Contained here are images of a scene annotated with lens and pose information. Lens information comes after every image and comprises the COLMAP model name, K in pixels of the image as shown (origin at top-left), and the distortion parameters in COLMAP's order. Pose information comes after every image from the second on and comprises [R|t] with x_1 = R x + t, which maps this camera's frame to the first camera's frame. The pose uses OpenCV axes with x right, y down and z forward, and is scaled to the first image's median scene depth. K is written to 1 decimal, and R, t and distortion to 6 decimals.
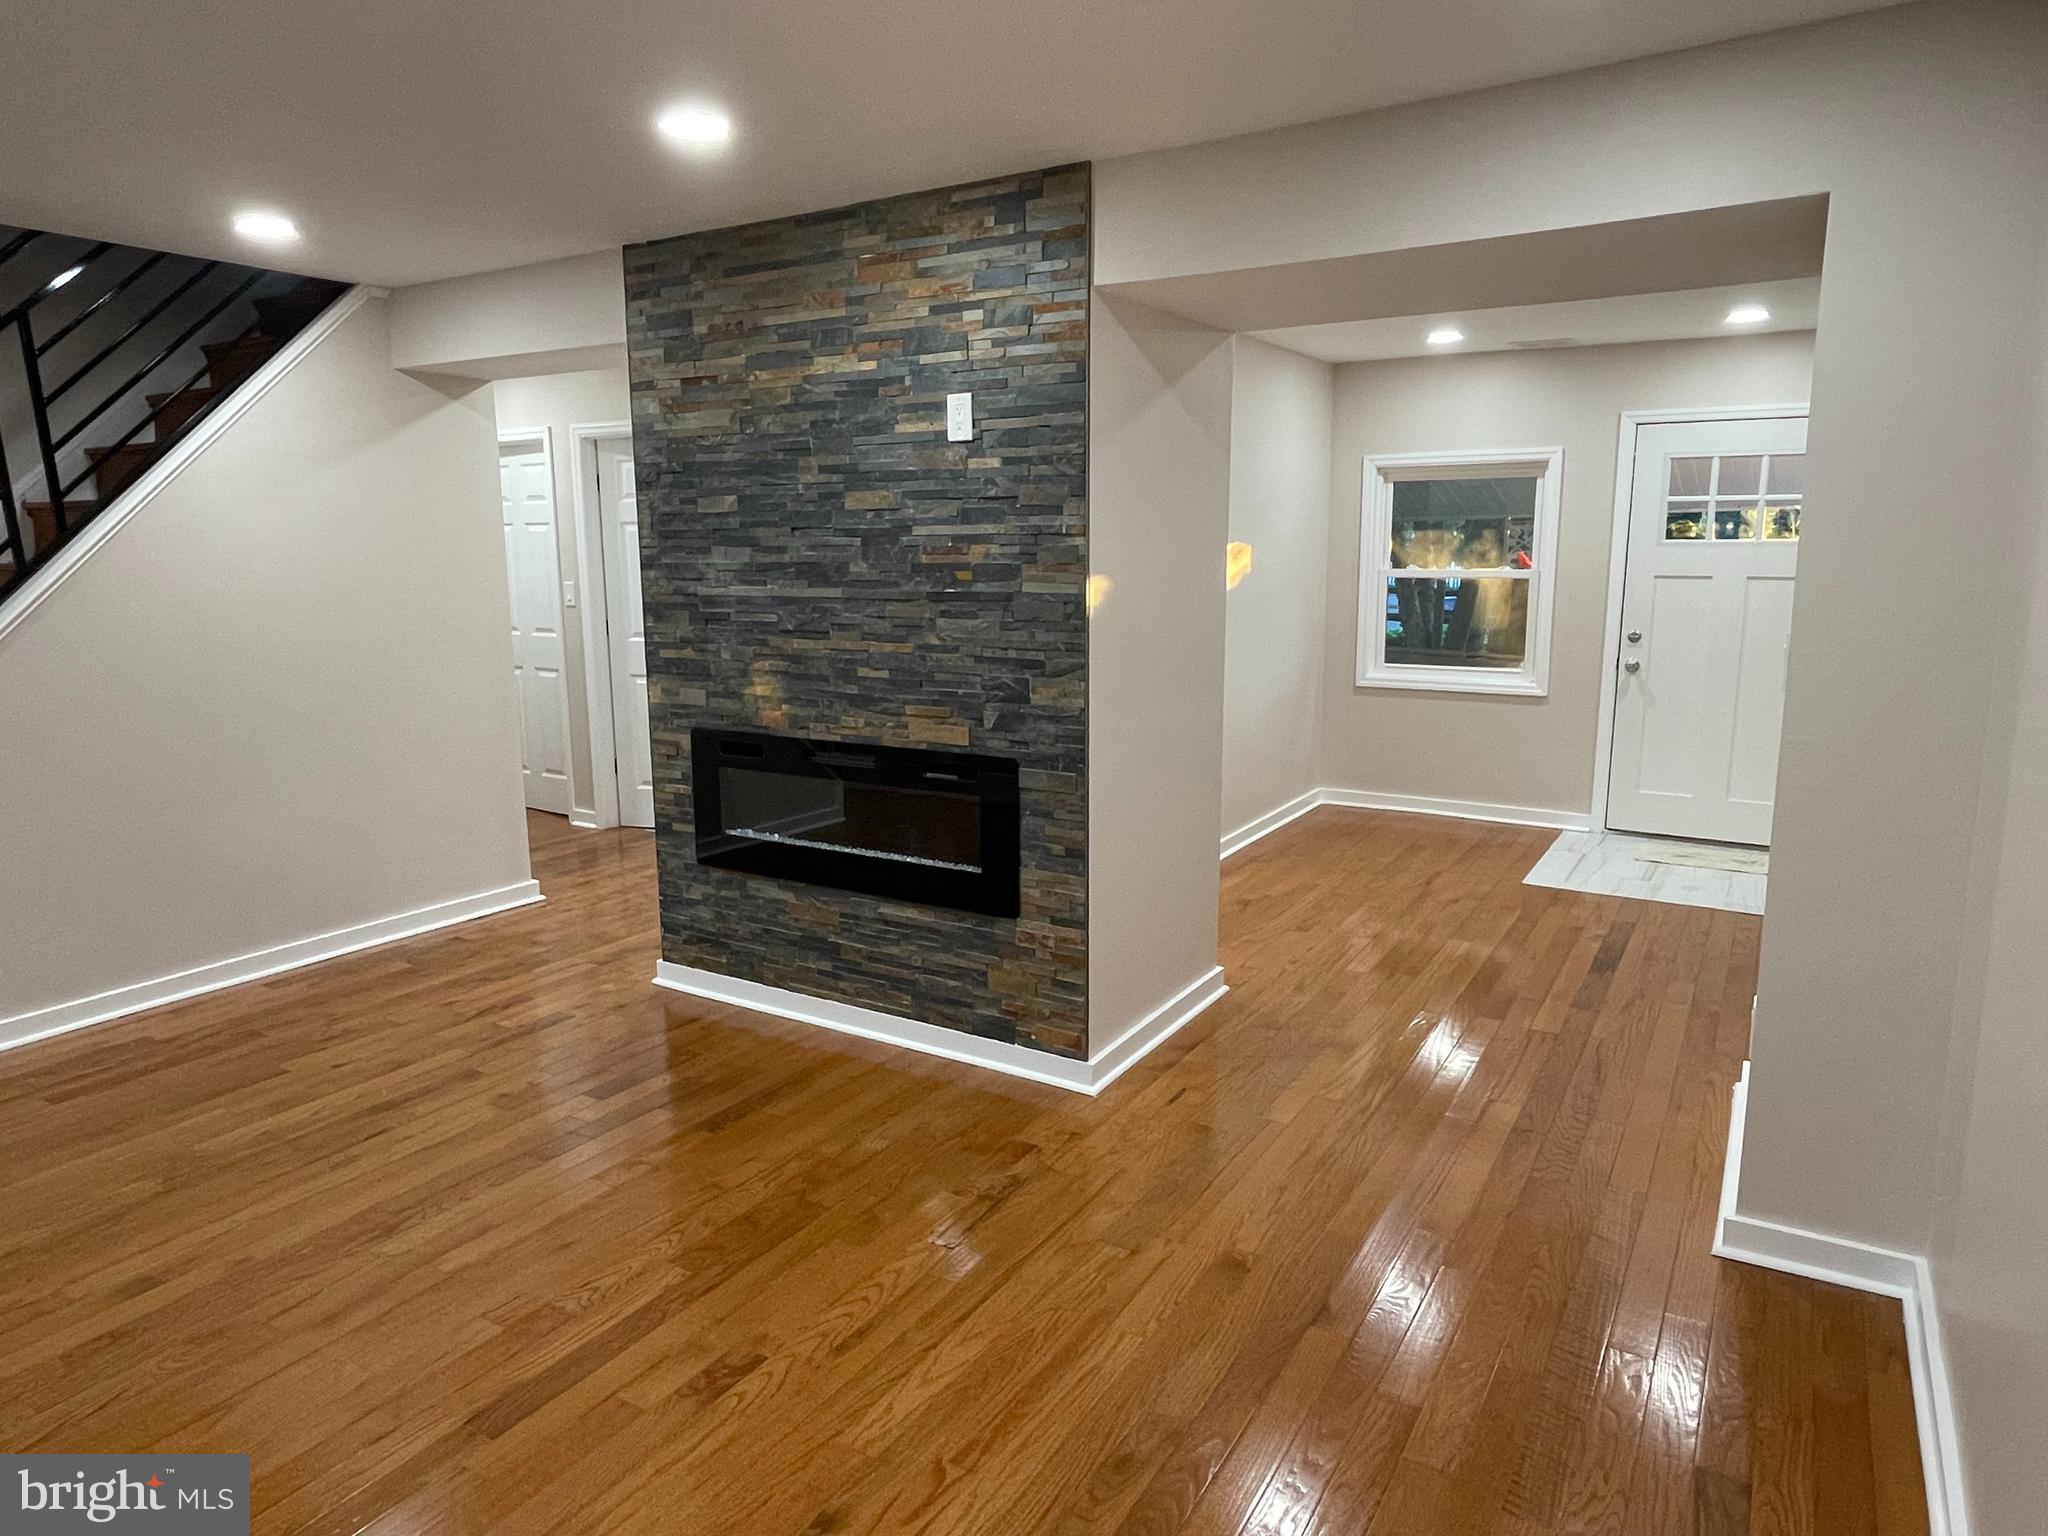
lens RADIAL K [[1261.0, 0, 1020.6], [0, 1261.0, 761.5], [0, 0, 1]] dist [-0.006509, 0.000111]
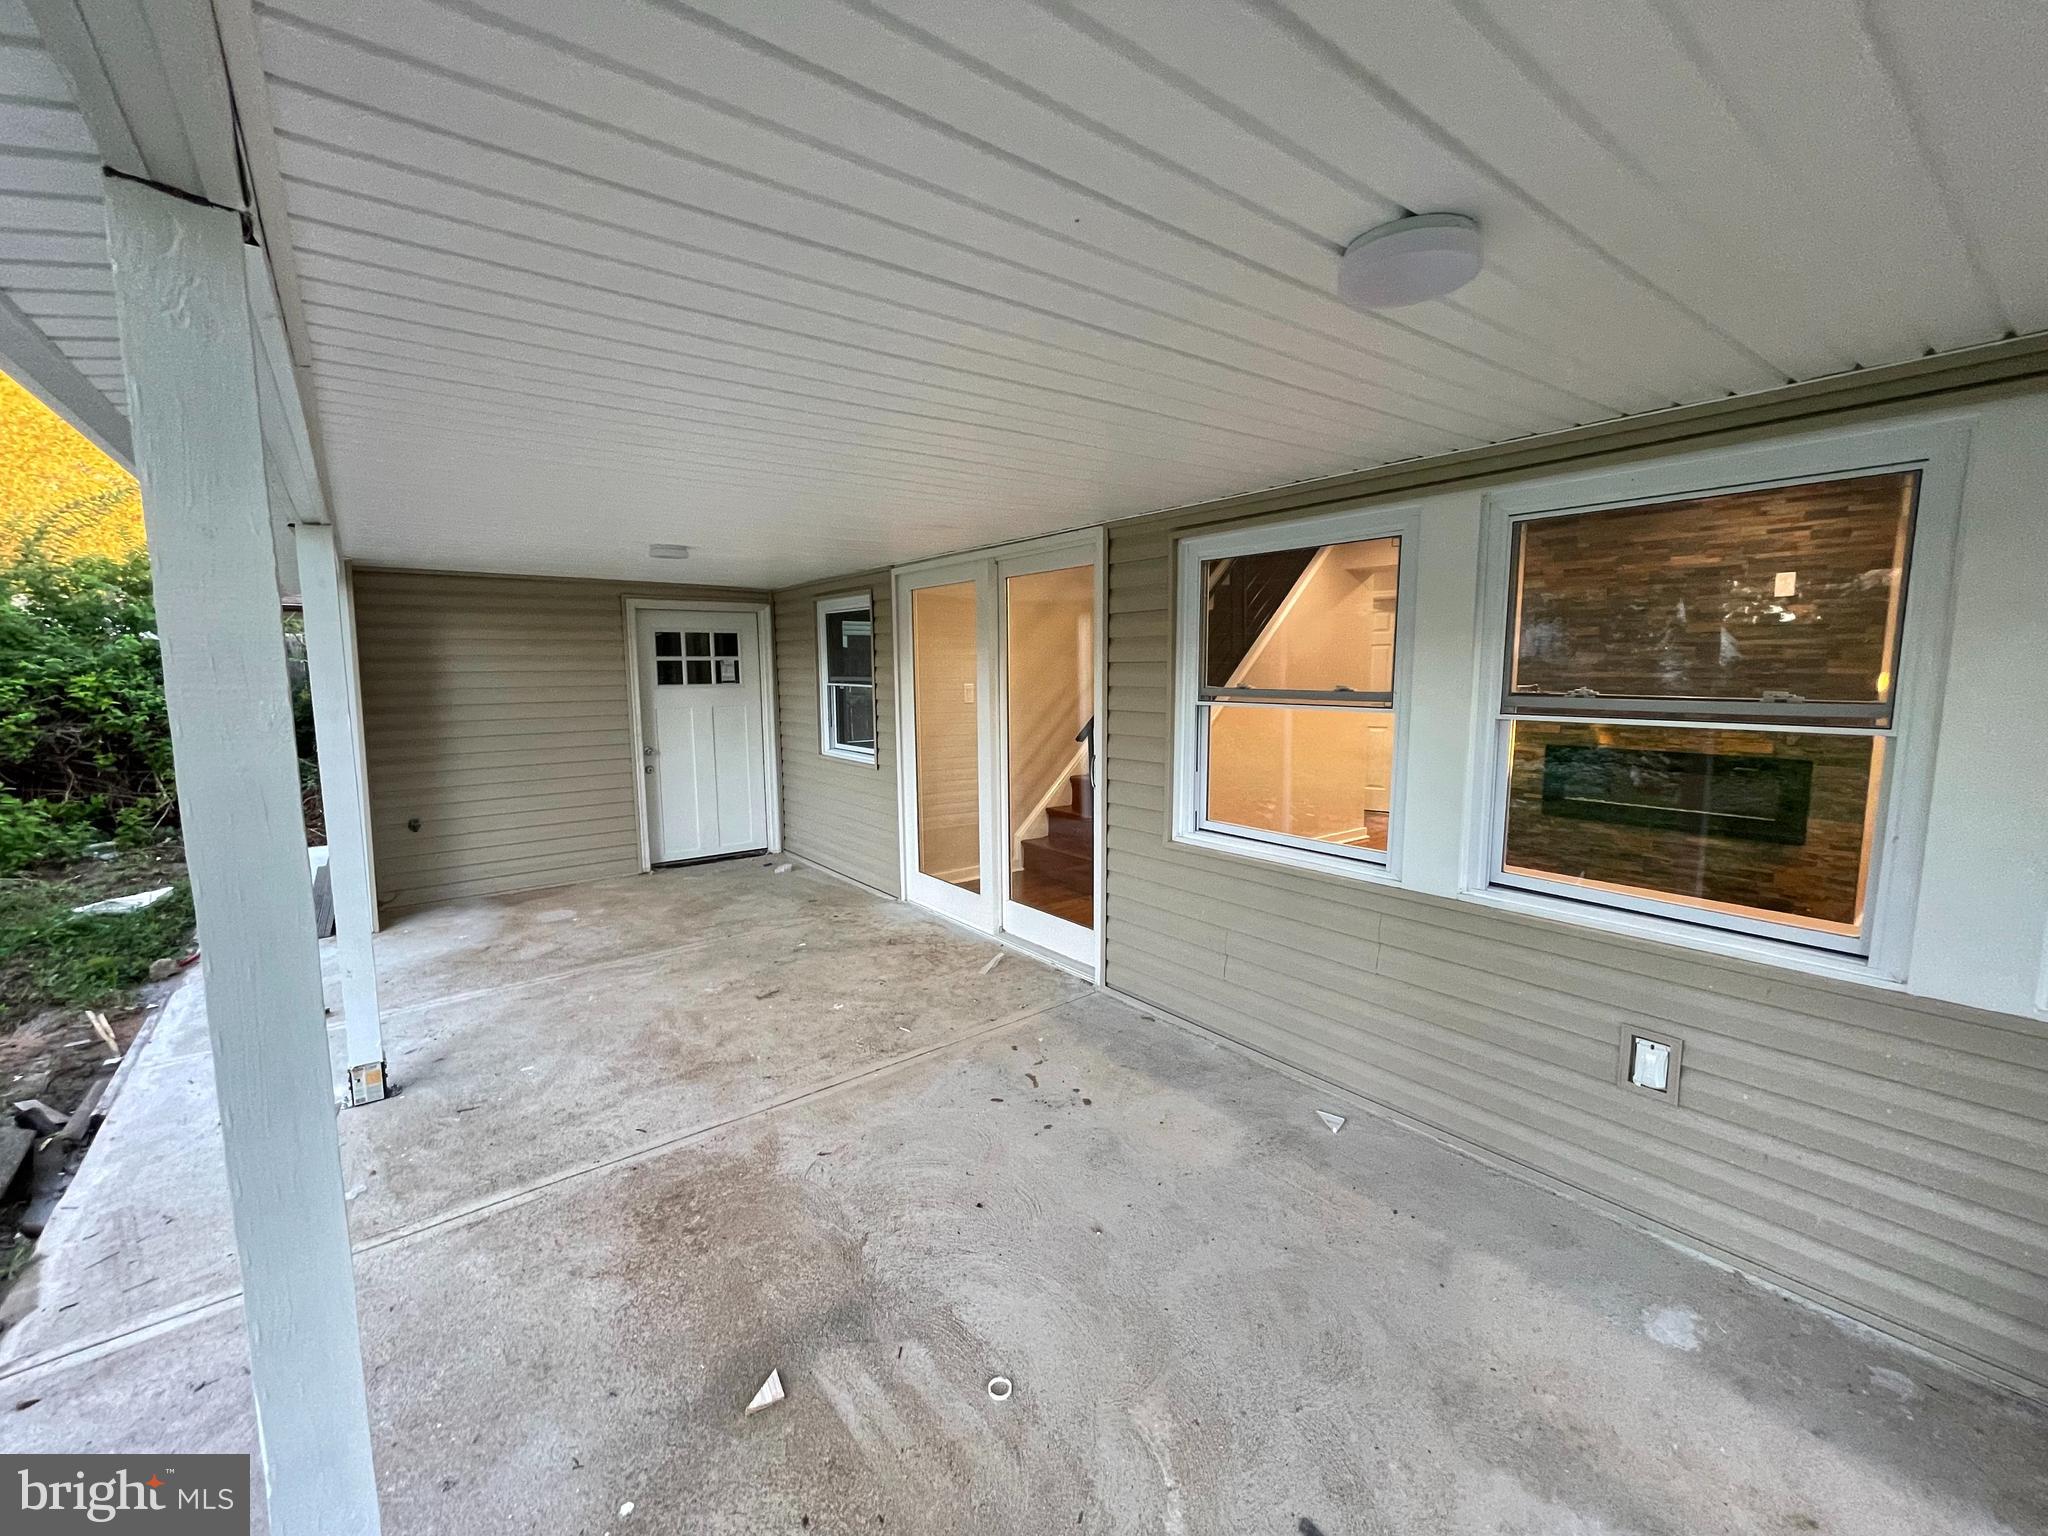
lens RADIAL K [[830.2, 0, 1018.0], [0, 830.2, 764.7], [0, 0, 1]] dist [-0.001791, -0.000395]
pose [[0.932873, 0.045005, -0.357382, -0.632293], [-0.063857, 0.997112, -0.041118, 0.124071], [0.354500, 0.061179, 0.933053, -0.558311]]
